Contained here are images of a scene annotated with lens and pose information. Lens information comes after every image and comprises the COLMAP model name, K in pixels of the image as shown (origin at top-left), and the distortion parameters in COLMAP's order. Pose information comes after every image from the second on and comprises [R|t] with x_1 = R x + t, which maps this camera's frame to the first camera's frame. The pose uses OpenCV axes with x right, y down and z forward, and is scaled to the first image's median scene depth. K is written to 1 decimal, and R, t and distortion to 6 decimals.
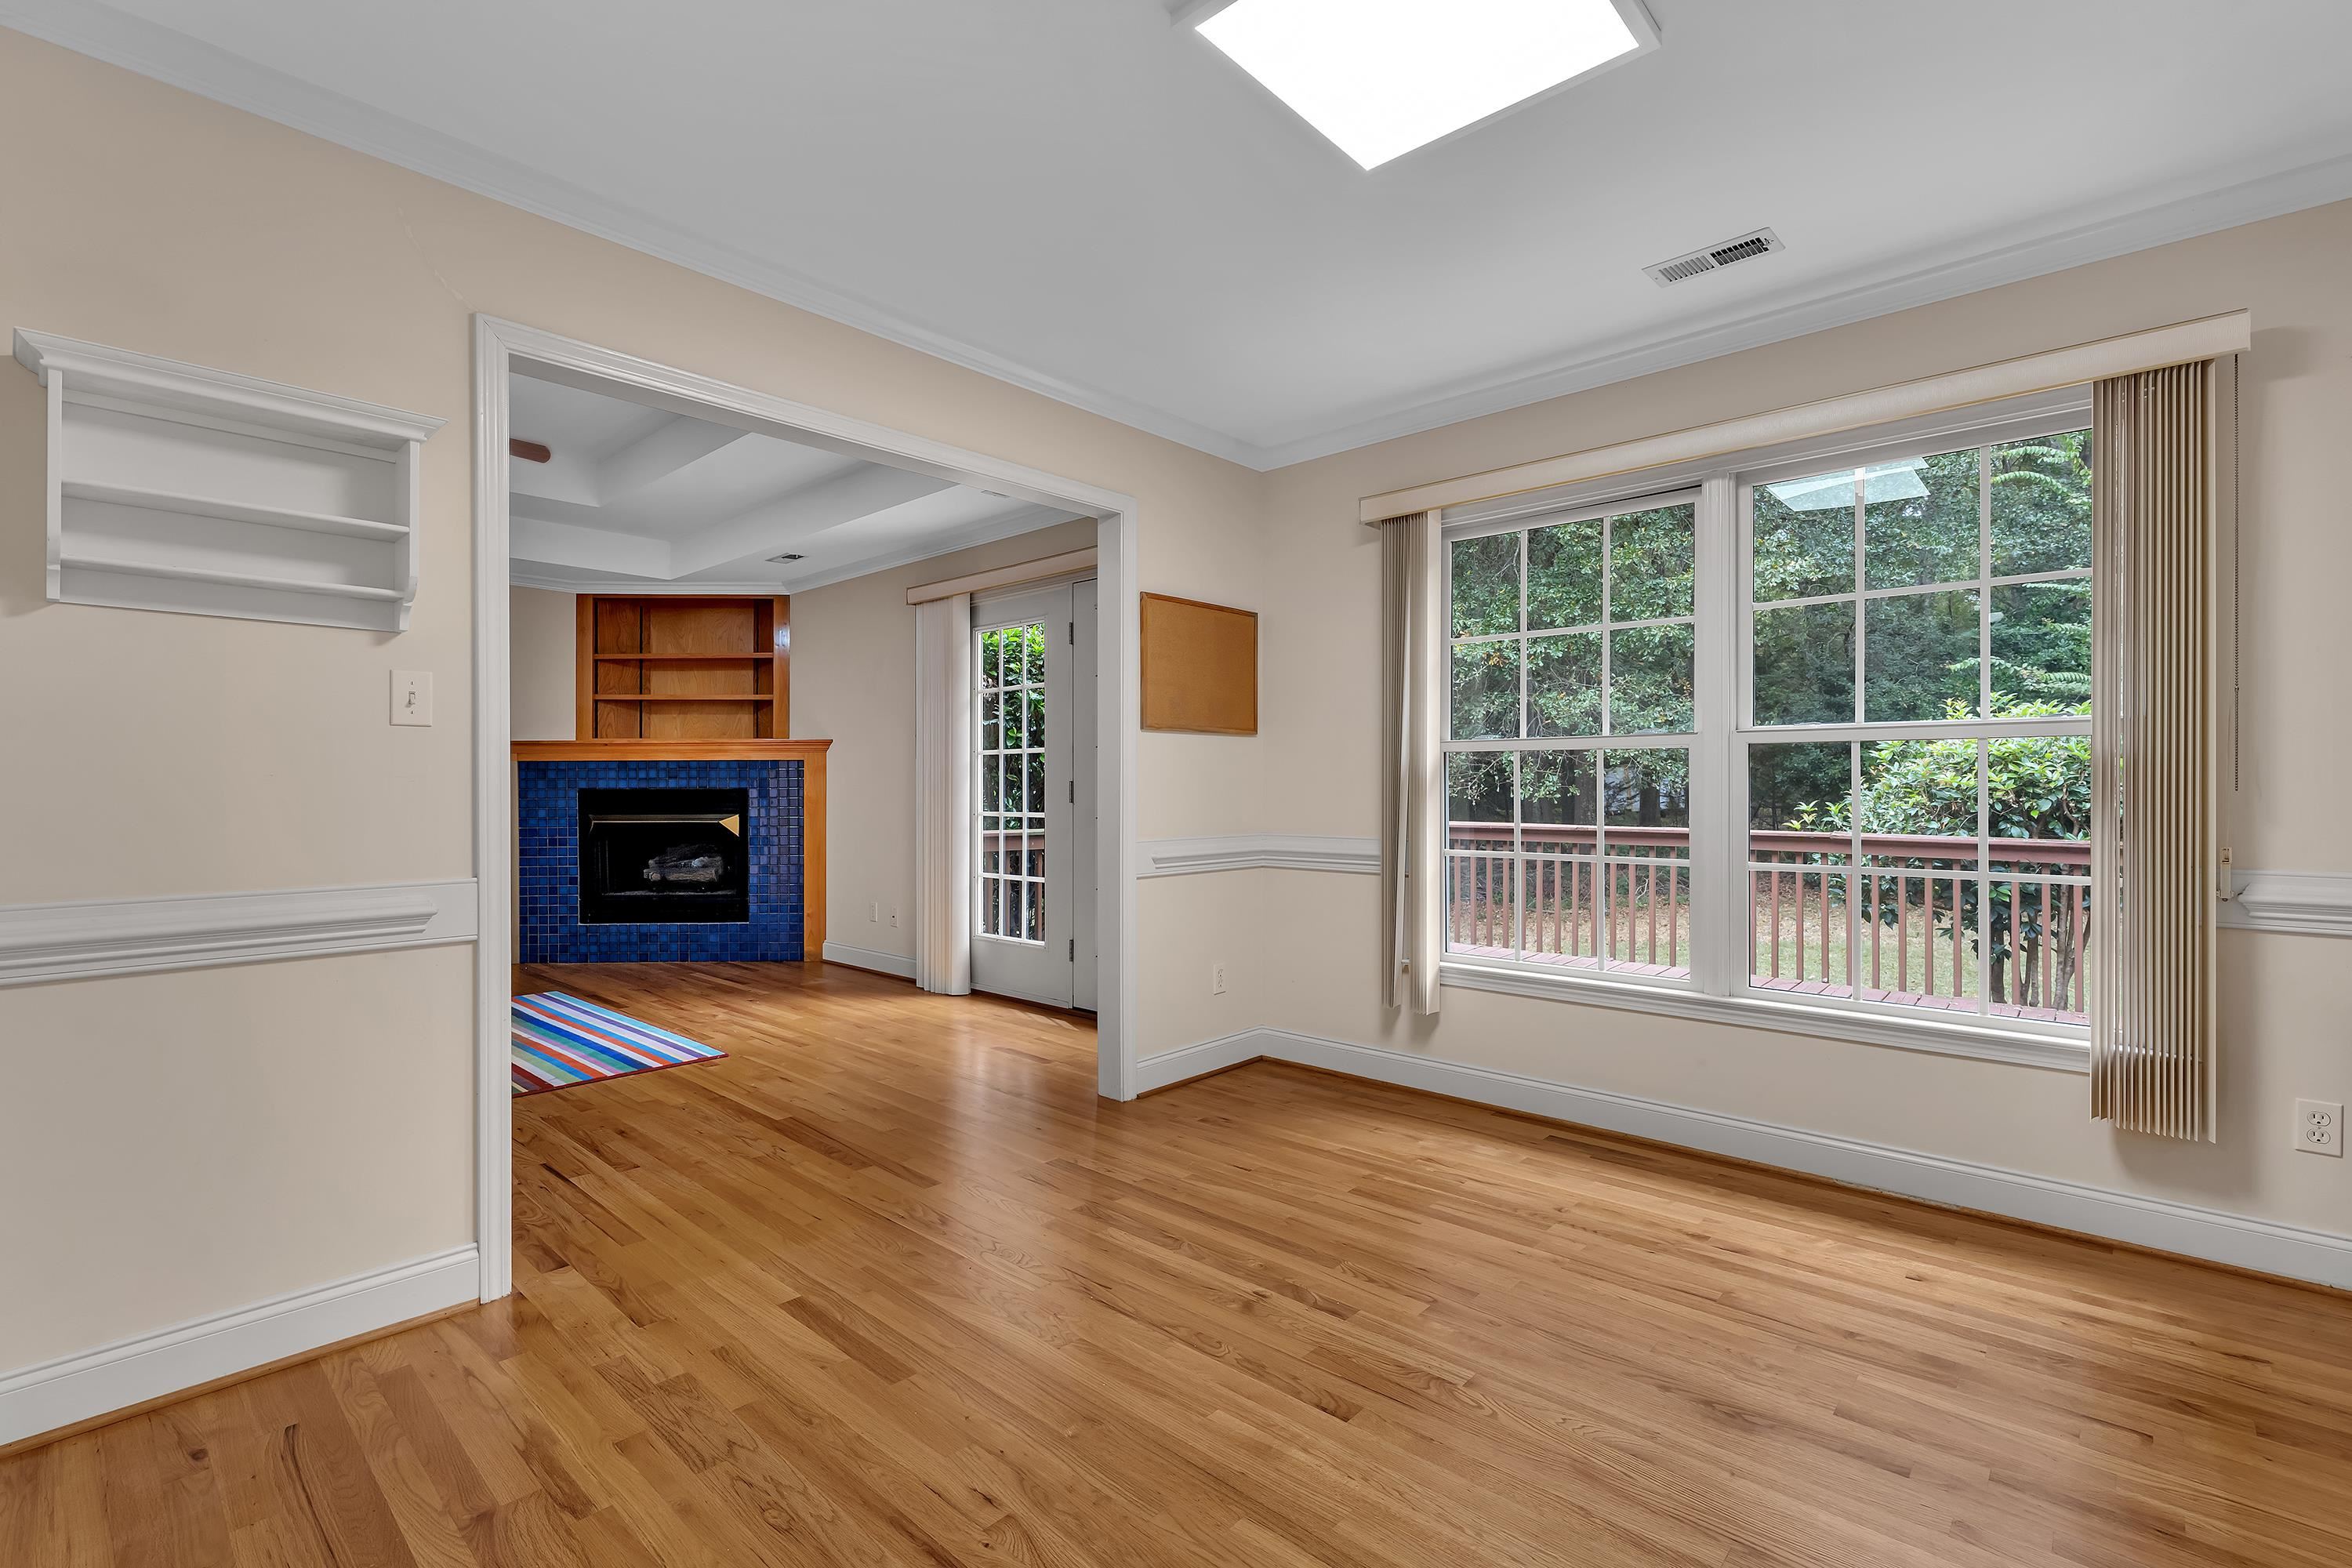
lens RADIAL K [[970.2, 0, 1189.1], [0, 970.2, 788.0], [0, 0, 1]] dist [-0.003669, -0.000577]
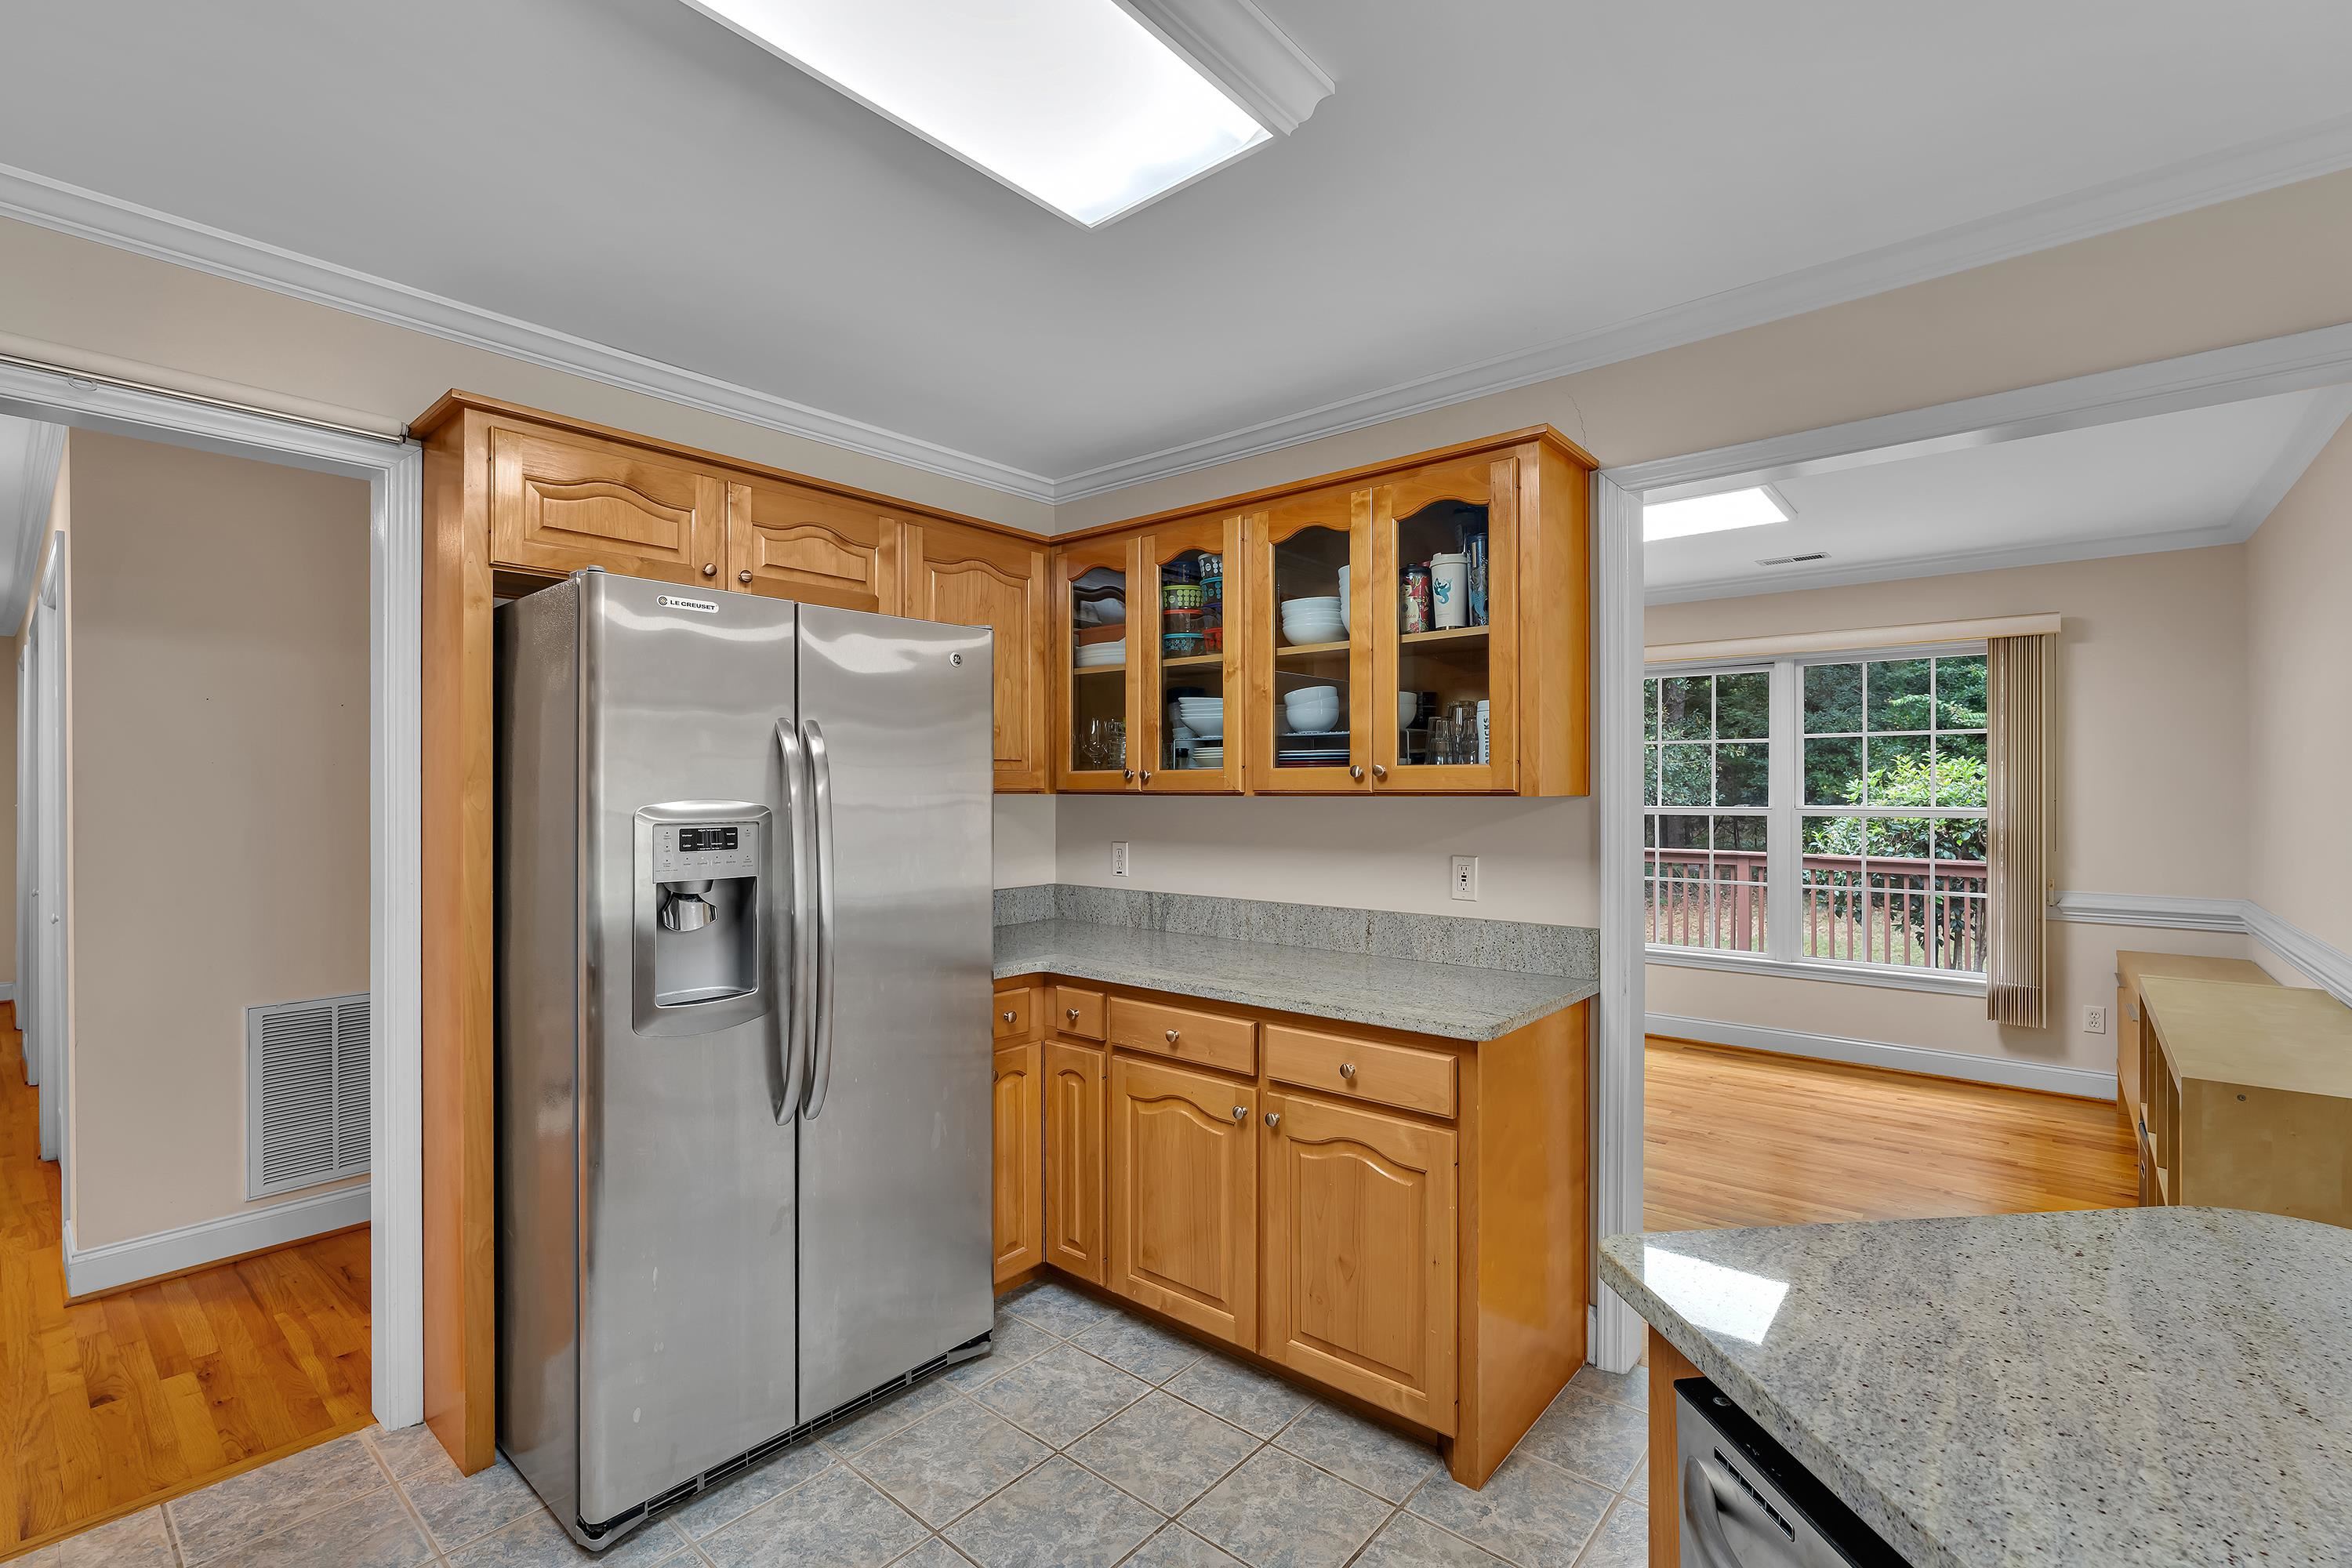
lens RADIAL K [[1030.8, 0, 1177.0], [0, 1030.8, 778.8], [0, 0, 1]] dist [-0.000394, 0.000234]
pose [[0.997649, 0.003020, 0.068467, -0.633556], [-0.002670, 0.999983, -0.005197, -0.094906], [-0.068481, 0.005002, 0.997640, -0.727543]]
